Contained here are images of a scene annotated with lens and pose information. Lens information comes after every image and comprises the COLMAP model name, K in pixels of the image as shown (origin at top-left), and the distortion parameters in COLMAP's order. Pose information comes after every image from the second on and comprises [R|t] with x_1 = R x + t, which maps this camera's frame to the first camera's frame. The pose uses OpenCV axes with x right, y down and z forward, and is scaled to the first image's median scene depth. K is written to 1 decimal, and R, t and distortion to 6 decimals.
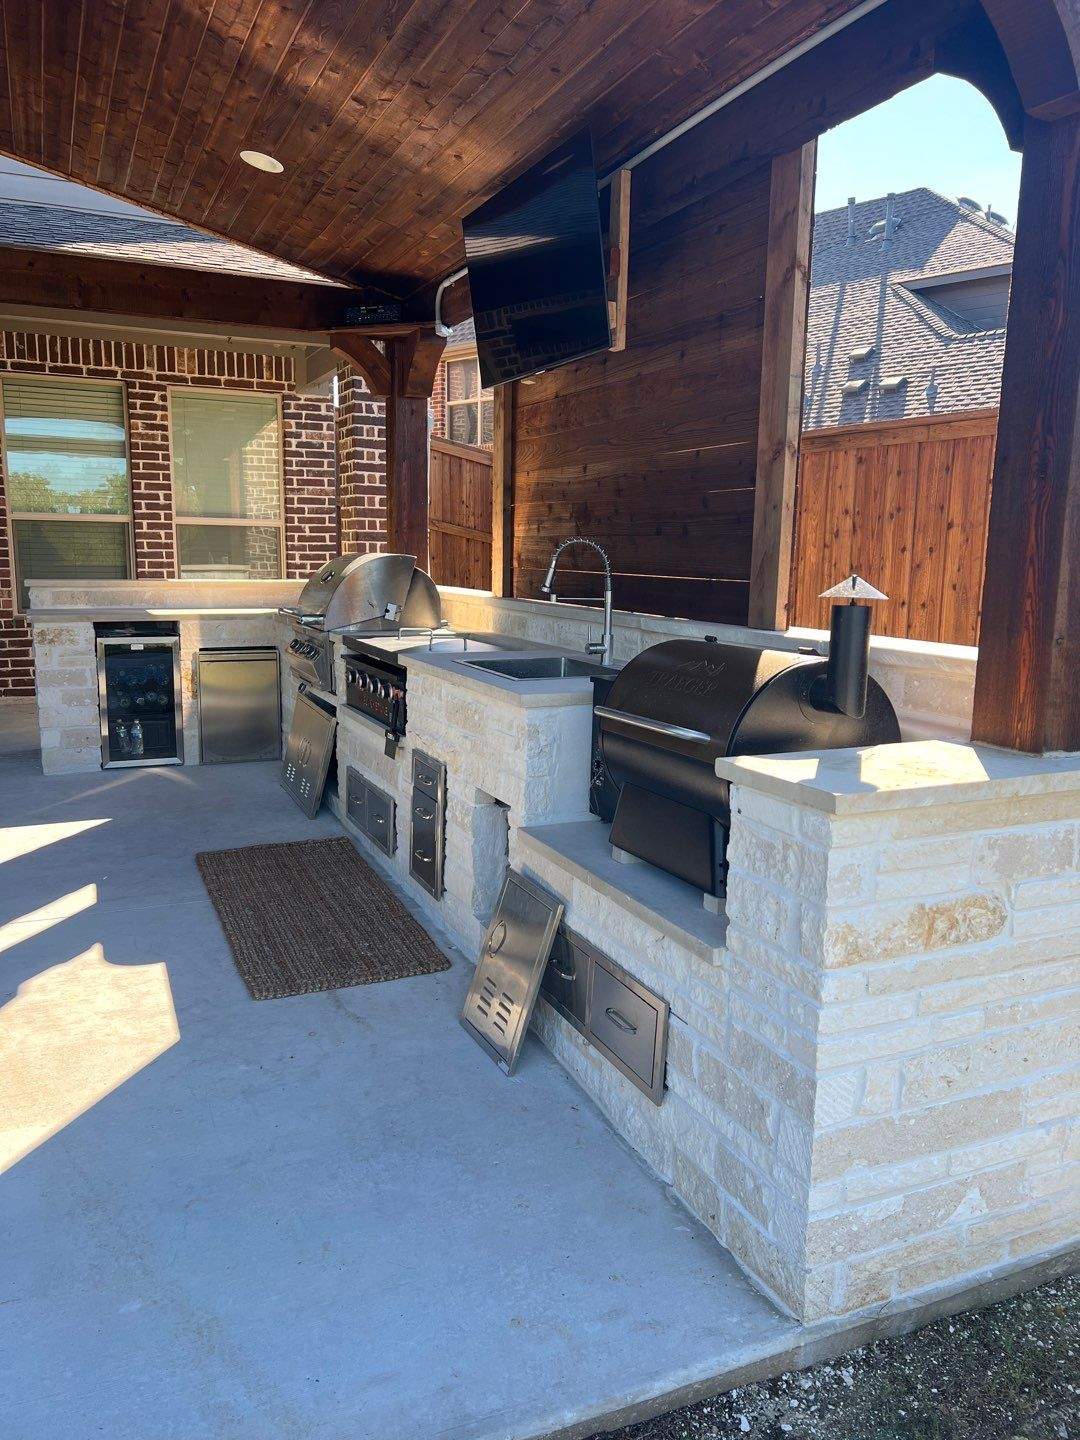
lens RADIAL K [[1082.3, 0, 545.5], [0, 1082.3, 724.5], [0, 0, 1]] dist [0.075825, -0.084656]
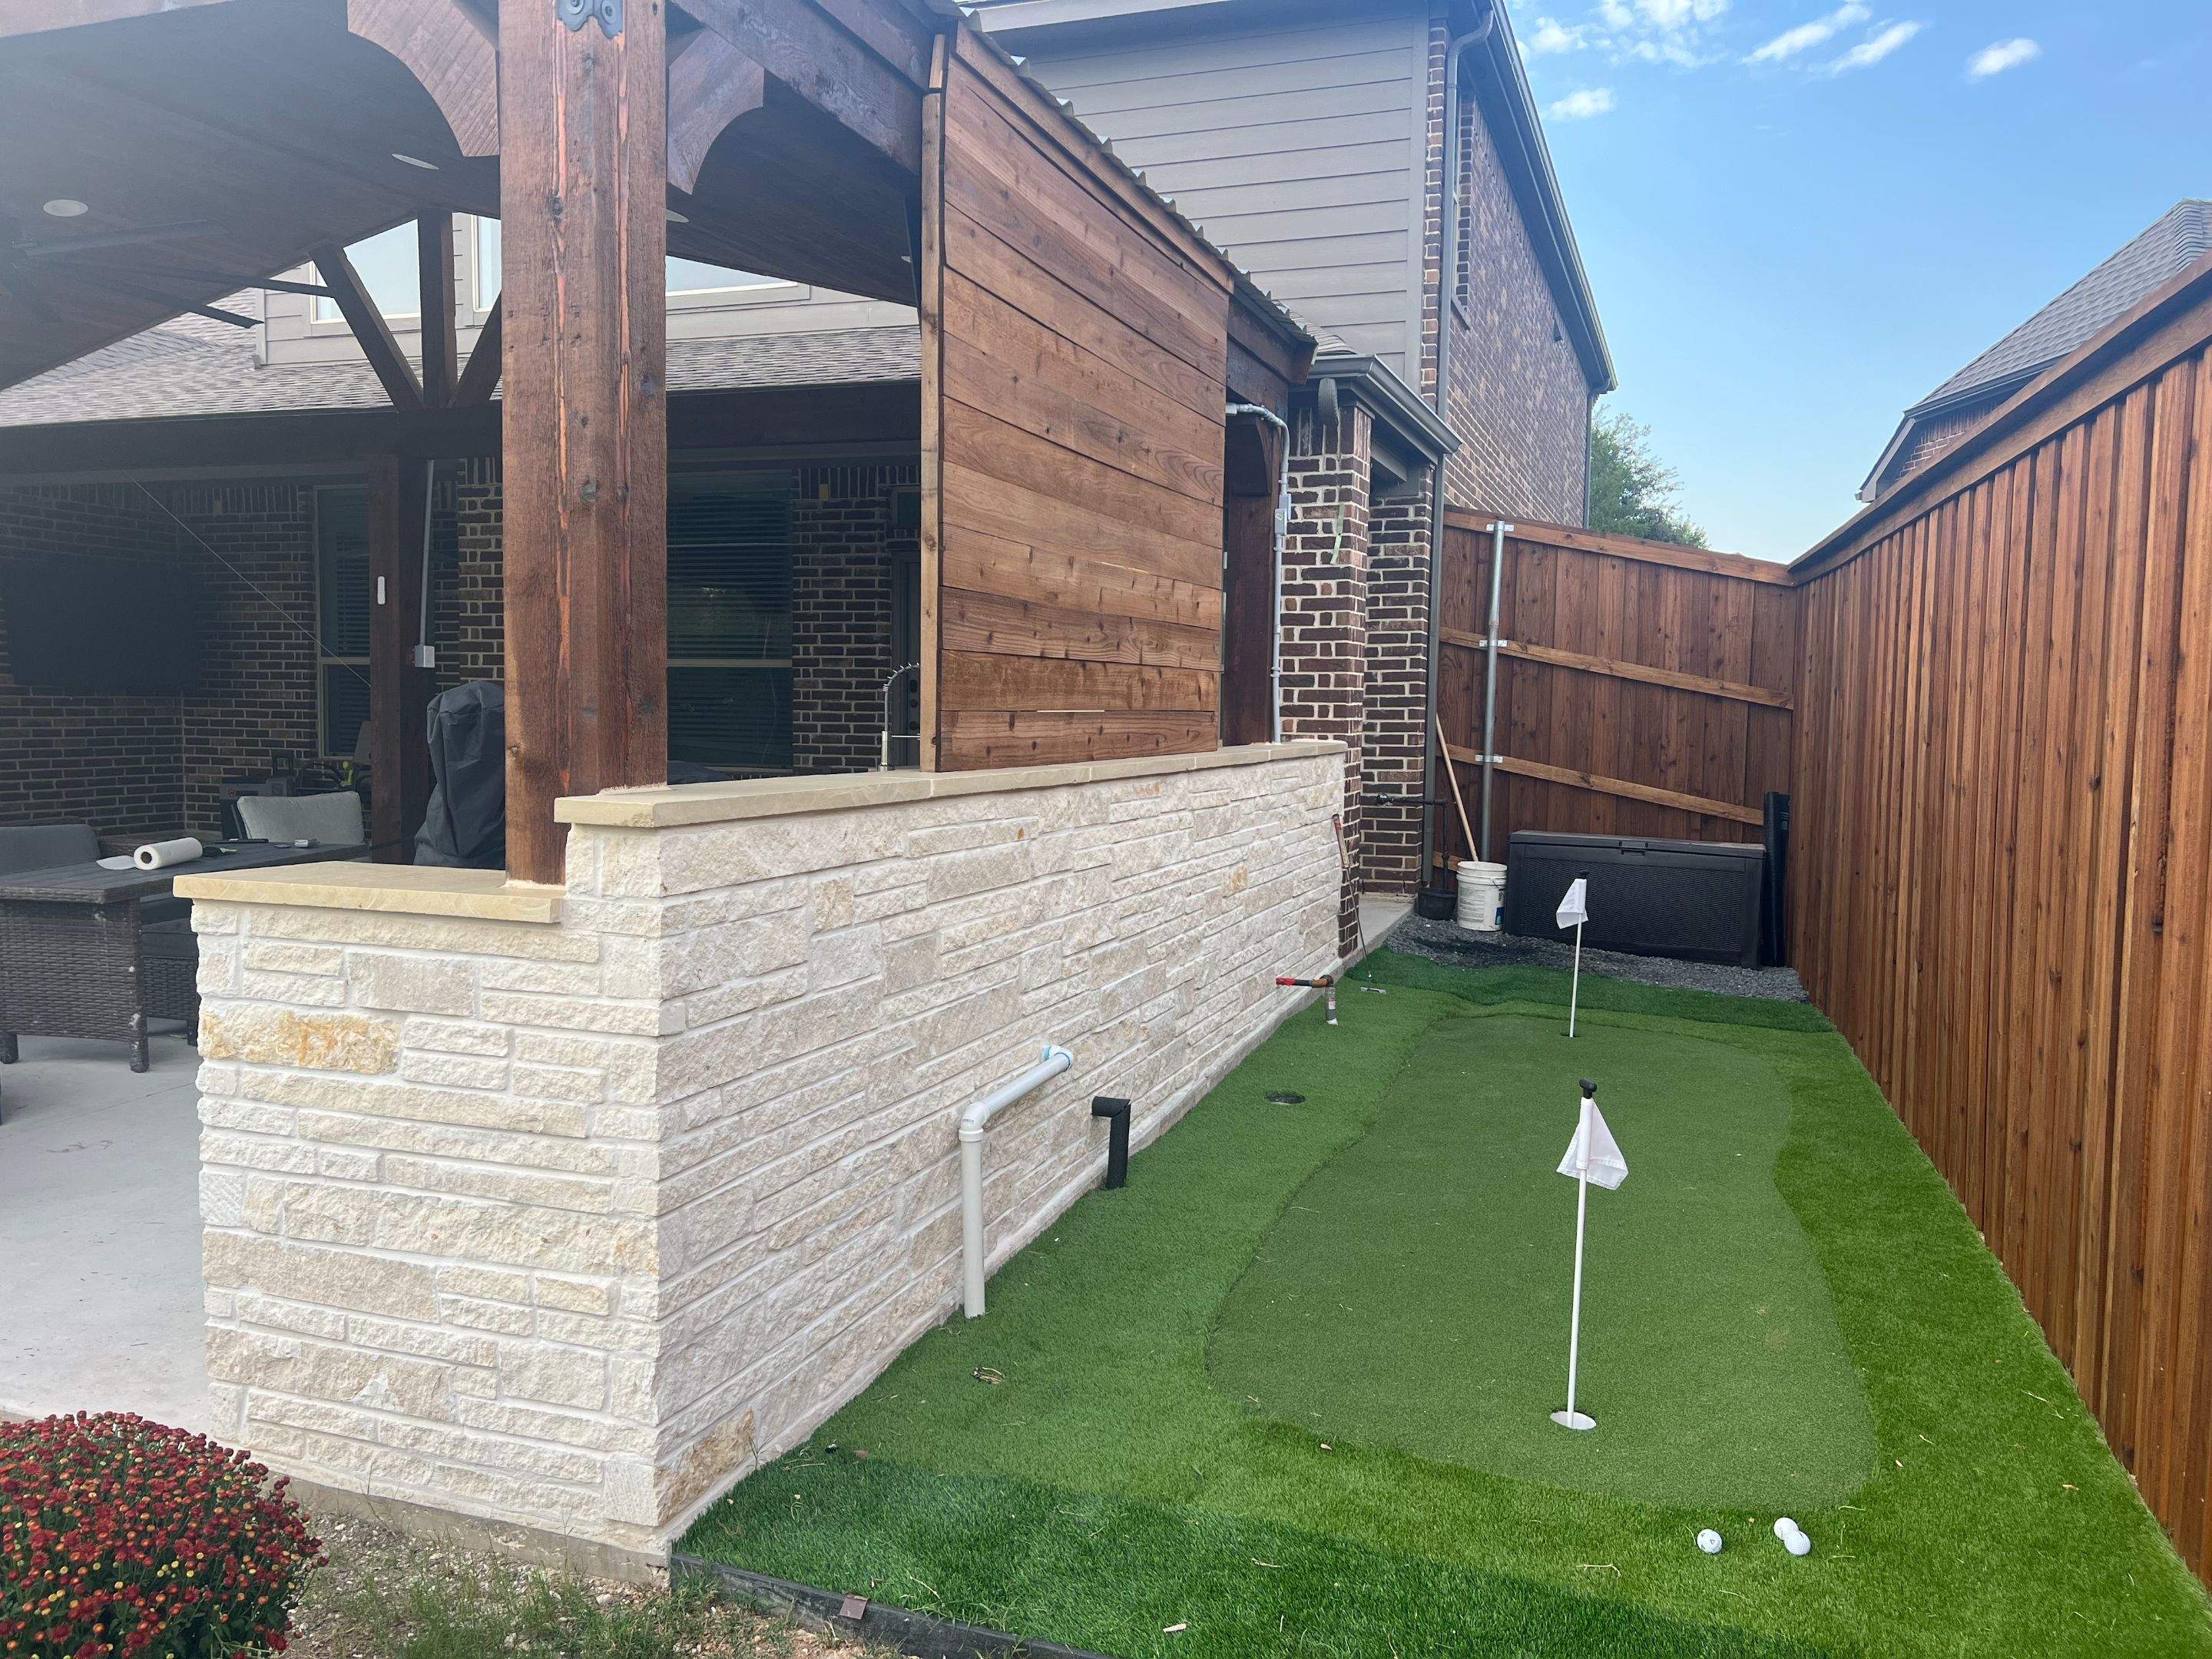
lens RADIAL K [[1659.3, 0, 1122.4], [0, 1659.3, 814.7], [0, 0, 1]] dist [0.074970, -0.076817]
pose [[0.718785, 0.043204, -0.693889, 0.631250], [-0.118048, 0.991159, -0.060571, -0.001024], [0.685137, 0.125450, 0.717530, 0.143860]]
